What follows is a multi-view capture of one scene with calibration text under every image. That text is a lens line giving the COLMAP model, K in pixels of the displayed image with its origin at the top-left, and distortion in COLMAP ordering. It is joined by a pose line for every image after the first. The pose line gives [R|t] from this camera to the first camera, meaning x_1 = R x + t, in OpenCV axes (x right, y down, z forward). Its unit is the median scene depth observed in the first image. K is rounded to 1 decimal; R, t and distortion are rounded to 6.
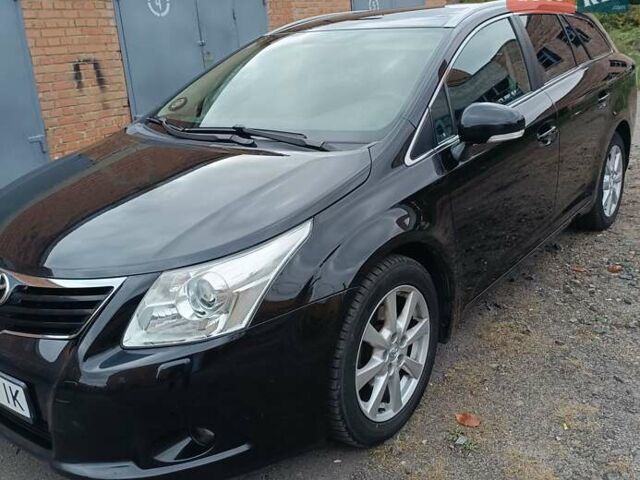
lens RADIAL K [[617.2, 0, 329.2], [0, 617.2, 207.4], [0, 0, 1]] dist [0.019540, -0.010765]
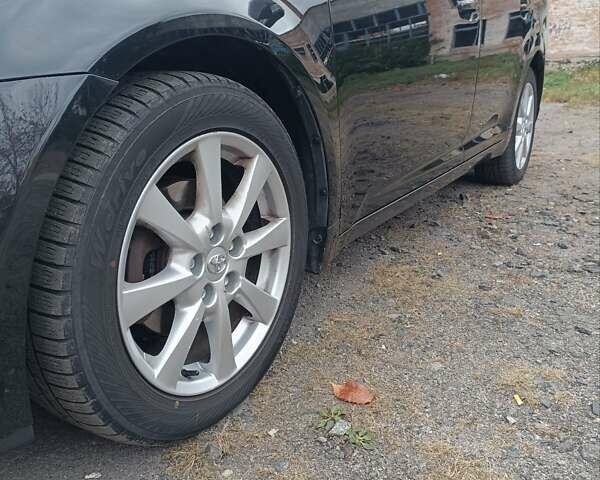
lens RADIAL K [[576.3, 0, 300.0], [0, 576.3, 240.0], [0, 0, 1]] dist [0.013192, 0.028812]
pose [[0.991741, 0.015133, 0.127361, 0.105115], [-0.017622, 0.999675, 0.018439, 0.191874], [-0.127040, -0.020531, 0.991685, 0.478462]]
